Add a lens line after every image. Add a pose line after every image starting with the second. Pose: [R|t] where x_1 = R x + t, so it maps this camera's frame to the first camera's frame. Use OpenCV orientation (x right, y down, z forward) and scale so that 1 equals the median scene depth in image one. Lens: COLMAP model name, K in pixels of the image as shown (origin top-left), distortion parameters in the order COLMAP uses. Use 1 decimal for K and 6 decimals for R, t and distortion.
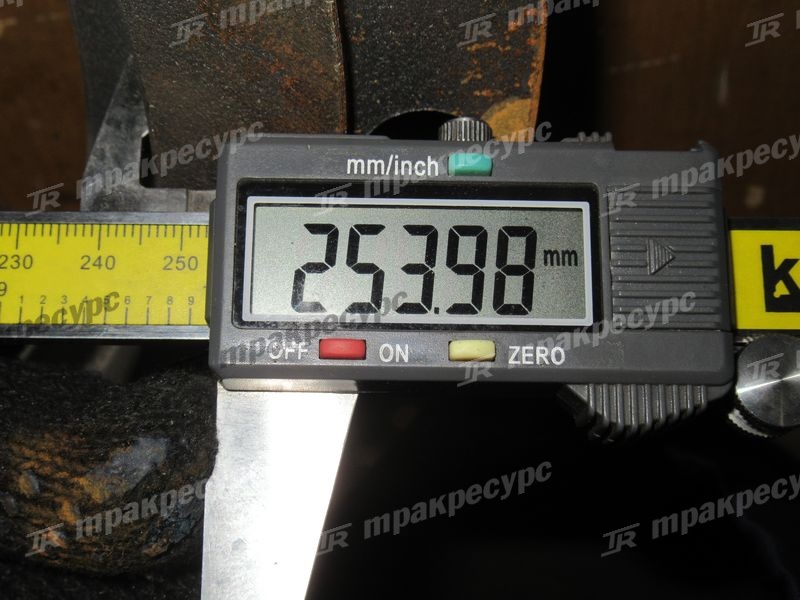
lens RADIAL K [[1163.2, 0, 403.1], [0, 1163.2, 304.3], [0, 0, 1]] dist [-0.025820, 0.000000]
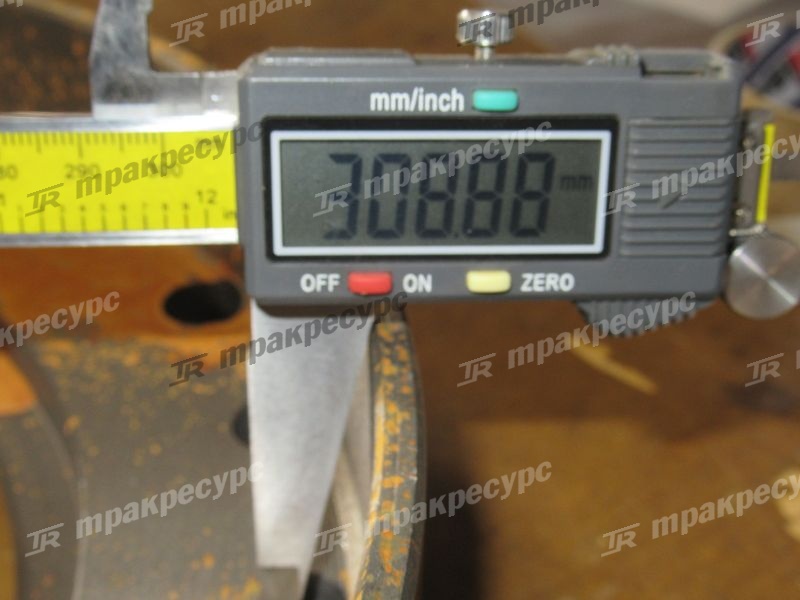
lens RADIAL K [[1163.2, 0, 396.7], [0, 1163.2, 302.6], [0, 0, 1]] dist [-0.025820, 0.000000]
pose [[0.998923, -0.014850, 0.043969, -0.072647], [-0.012373, 0.827913, 0.560721, -0.533610], [-0.044729, -0.560661, 0.826837, 0.087402]]
